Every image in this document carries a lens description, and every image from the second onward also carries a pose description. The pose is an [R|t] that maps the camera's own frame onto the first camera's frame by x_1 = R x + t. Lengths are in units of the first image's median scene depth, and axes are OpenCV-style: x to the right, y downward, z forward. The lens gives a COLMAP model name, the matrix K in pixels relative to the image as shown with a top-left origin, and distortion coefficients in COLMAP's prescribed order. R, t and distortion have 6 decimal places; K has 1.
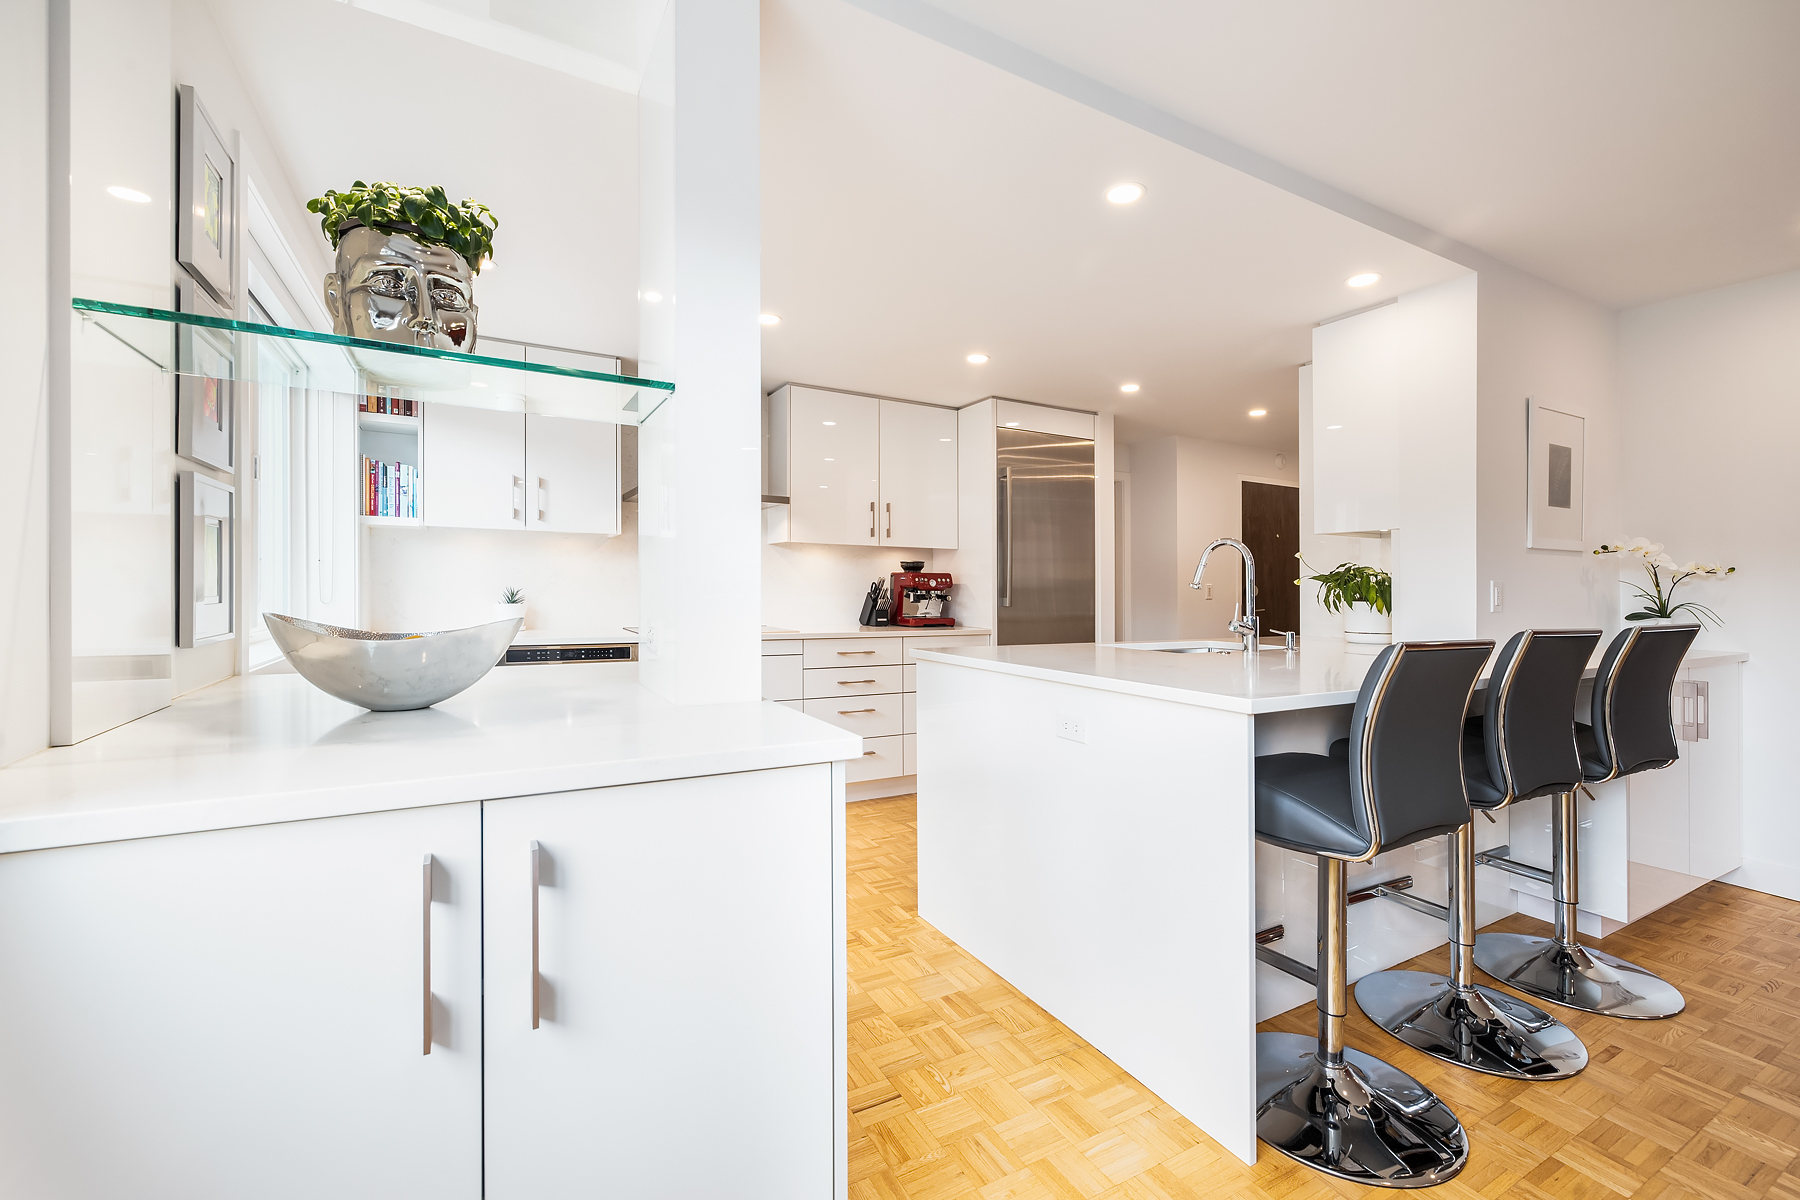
lens RADIAL K [[755.5, 0, 906.0], [0, 755.5, 600.1], [0, 0, 1]] dist [0.000792, -0.000368]
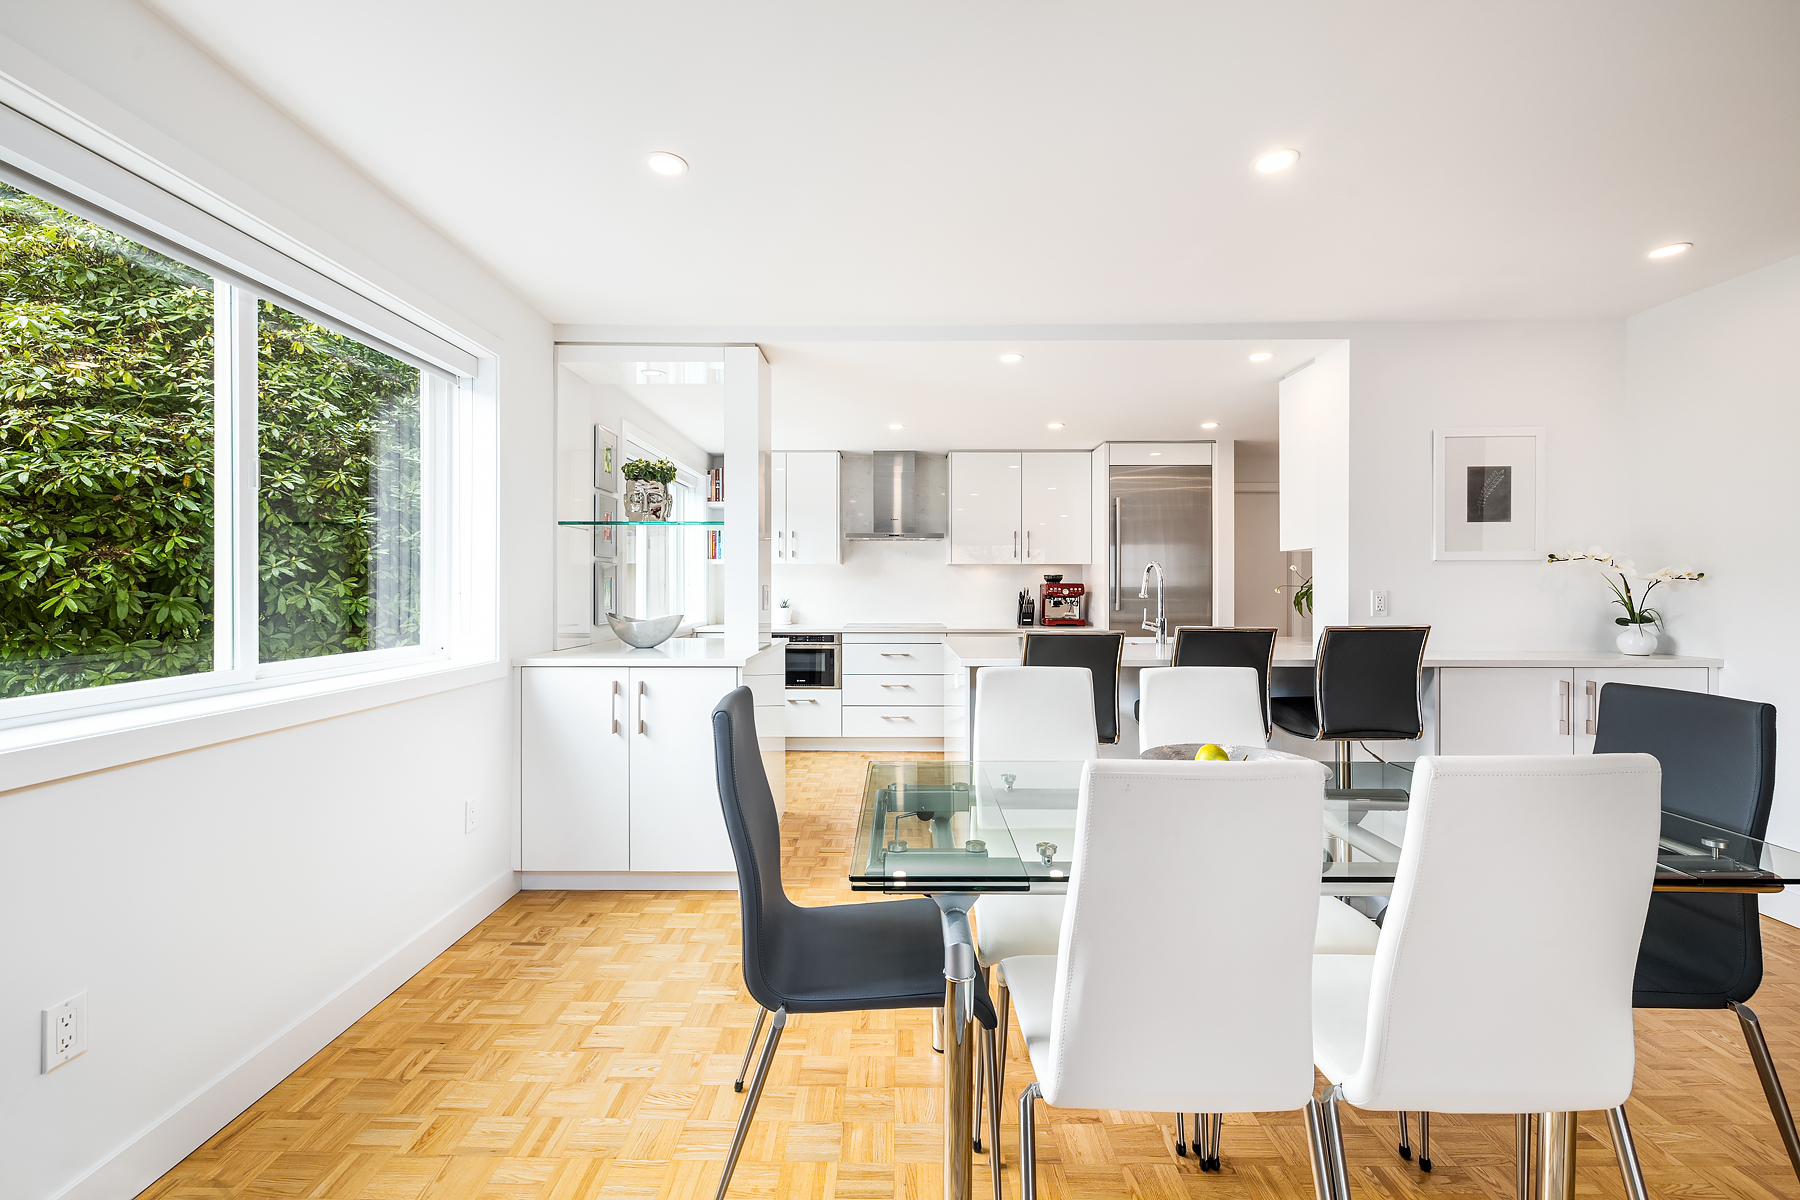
lens RADIAL K [[755.5, 0, 889.0], [0, 755.5, 597.7], [0, 0, 1]] dist [0.000792, -0.000368]
pose [[0.868745, -0.004949, -0.495235, 0.418093], [0.001882, 0.999976, -0.006691, -0.004058], [0.495256, 0.004881, 0.868733, -0.269269]]
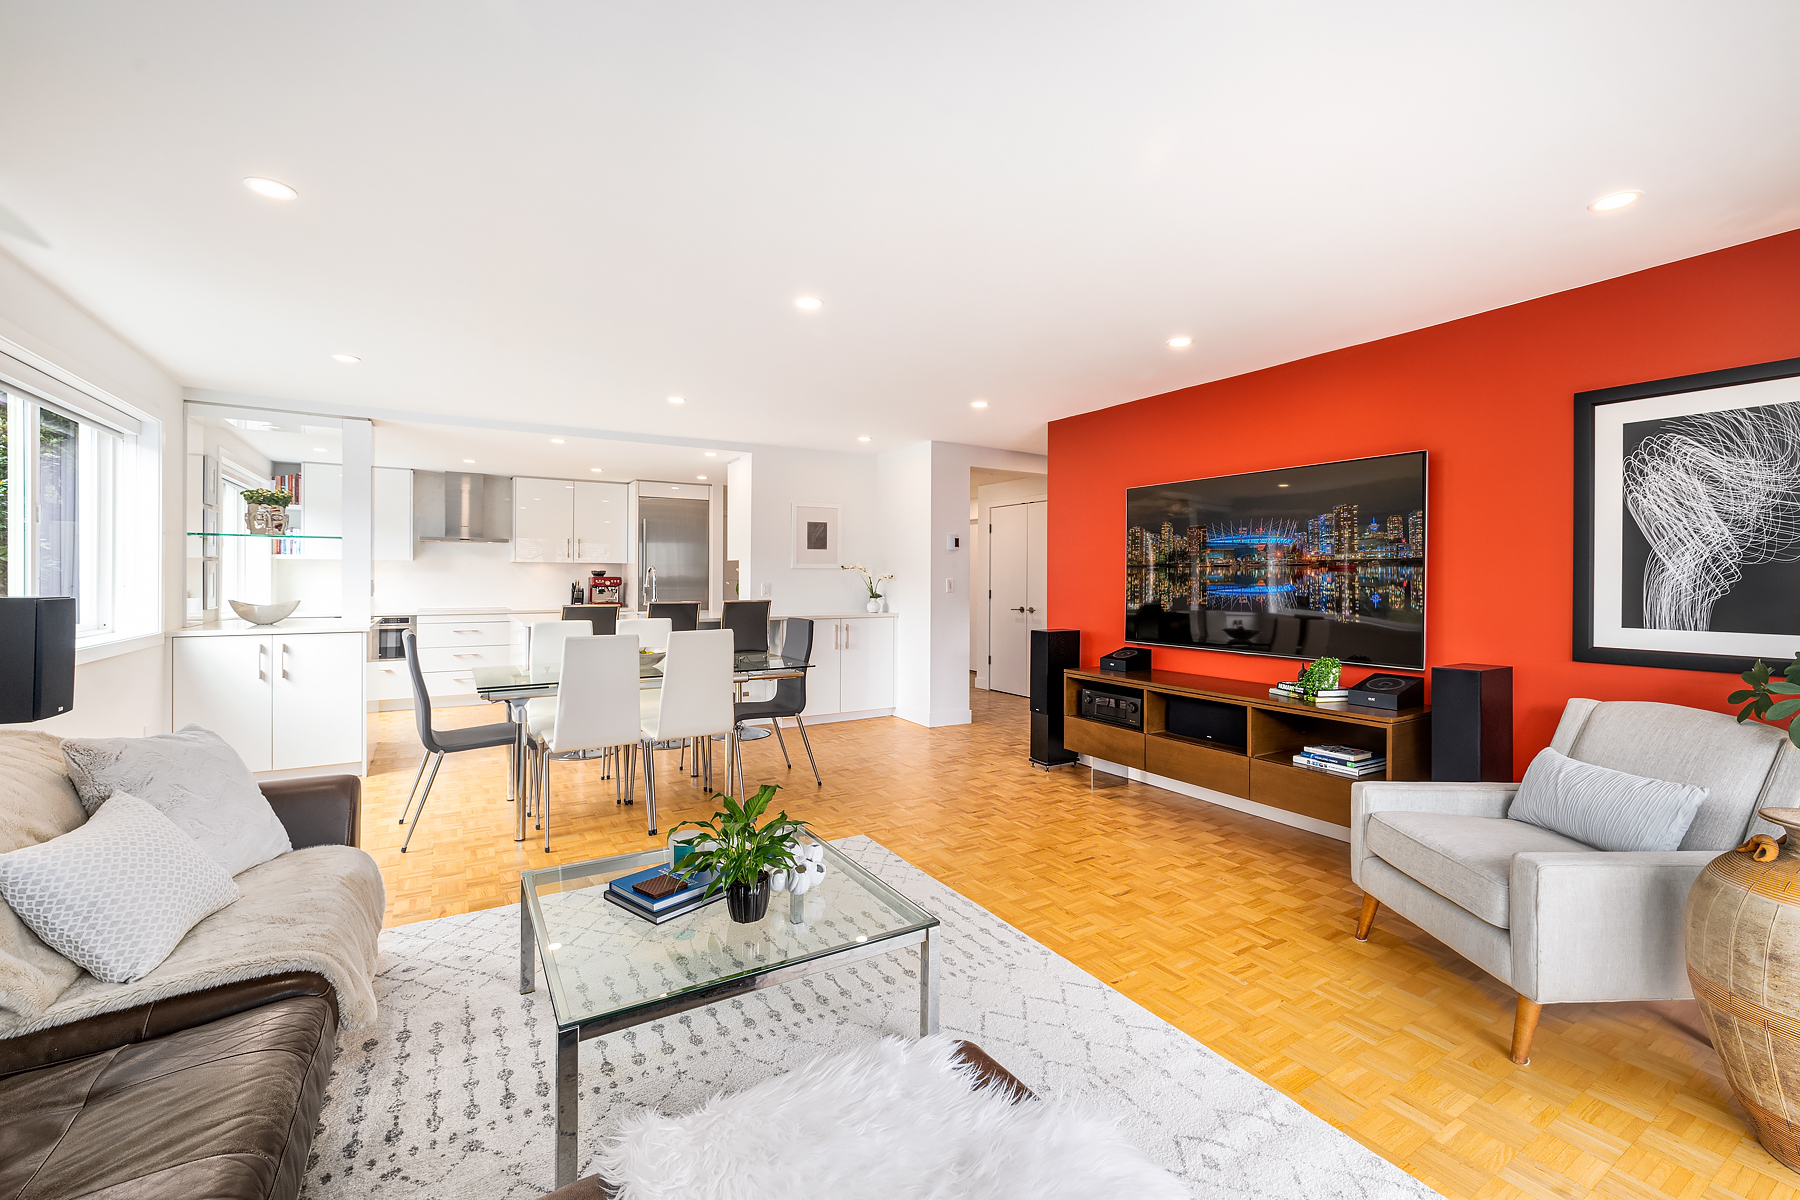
lens RADIAL K [[755.5, 0, 905.0], [0, 755.5, 575.0], [0, 0, 1]] dist [0.000792, -0.000368]
pose [[0.998959, -0.009804, 0.044540, 0.671537], [0.010644, 0.999769, -0.018650, -0.000272], [-0.044347, 0.019105, 0.998833, -0.829089]]
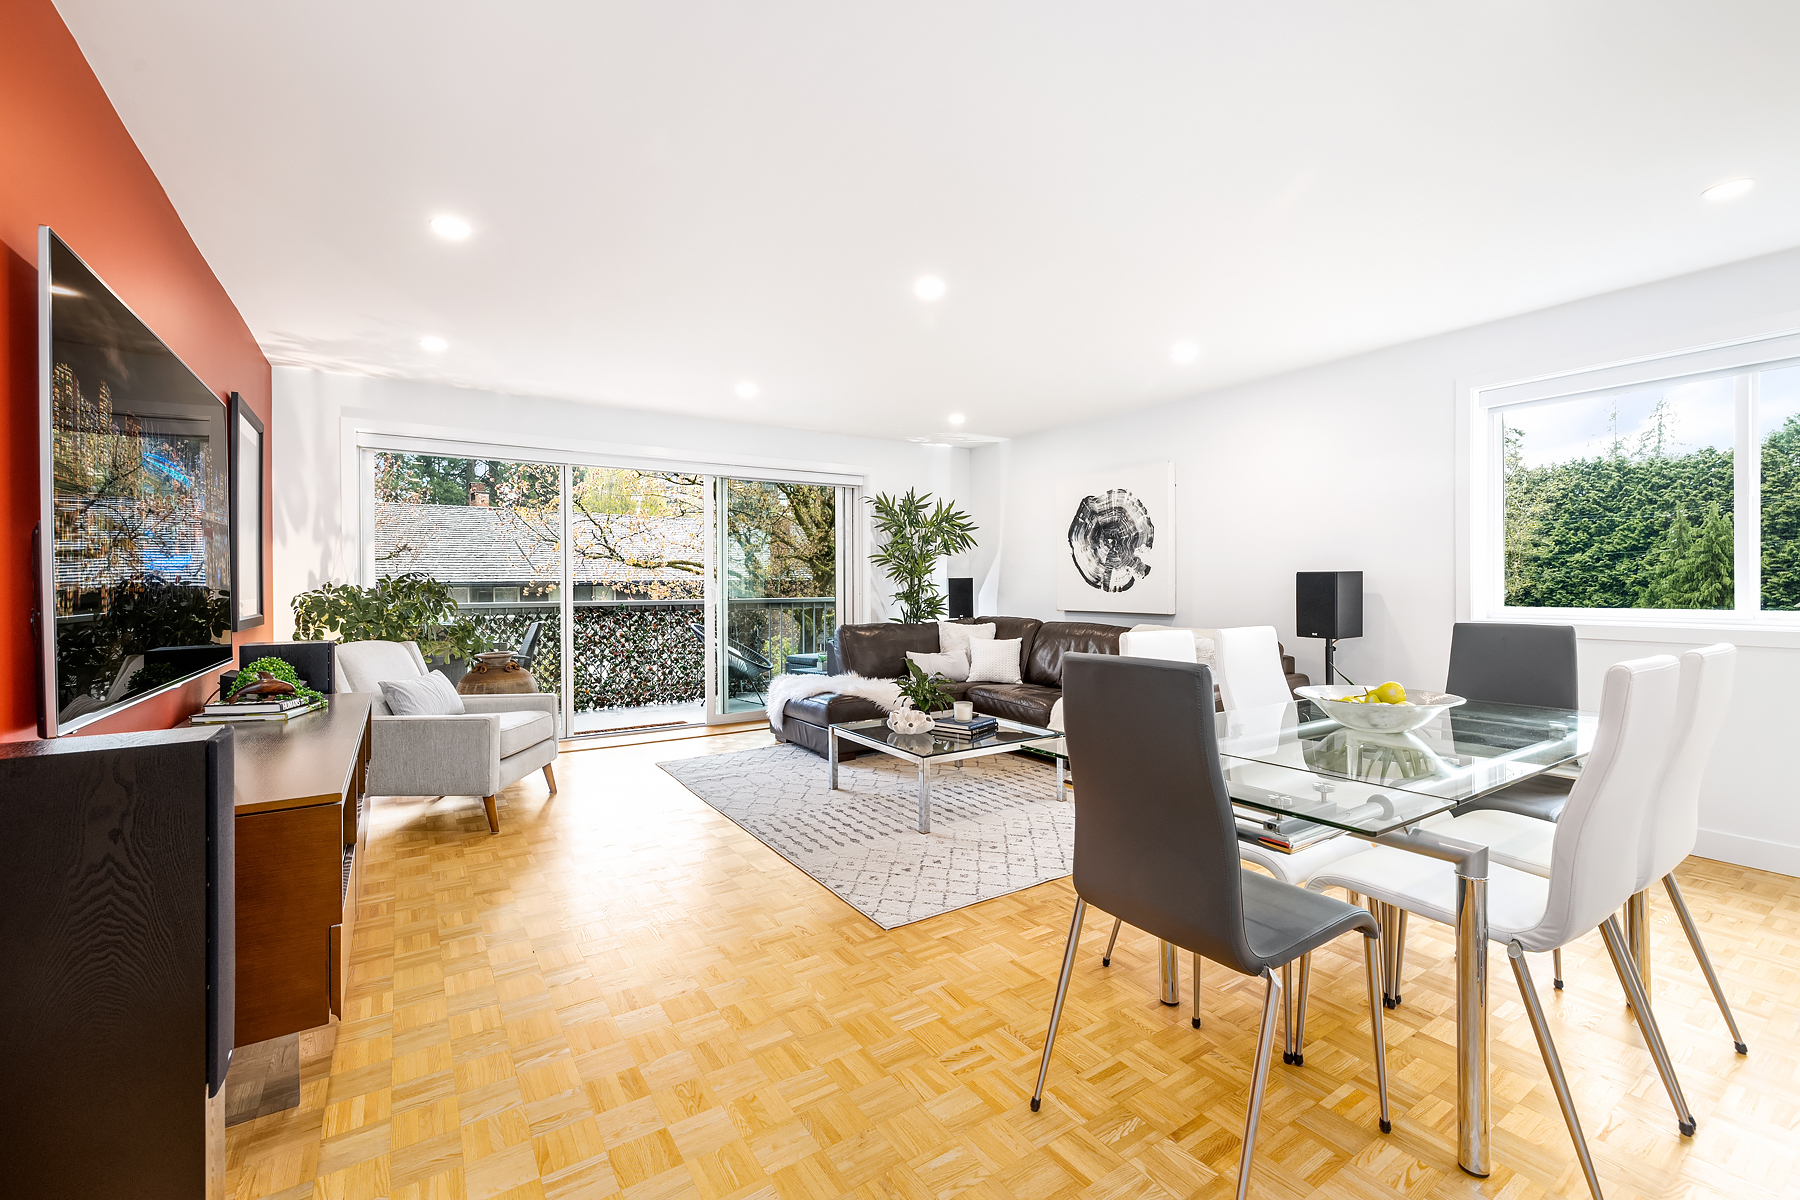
lens RADIAL K [[755.5, 0, 891.9], [0, 755.5, 577.9], [0, 0, 1]] dist [0.000792, -0.000368]
pose [[-0.997593, -0.009380, -0.068698, 0.696707], [-0.010157, 0.999888, 0.010970, 0.002516], [0.068587, 0.011642, -0.997577, 0.546106]]
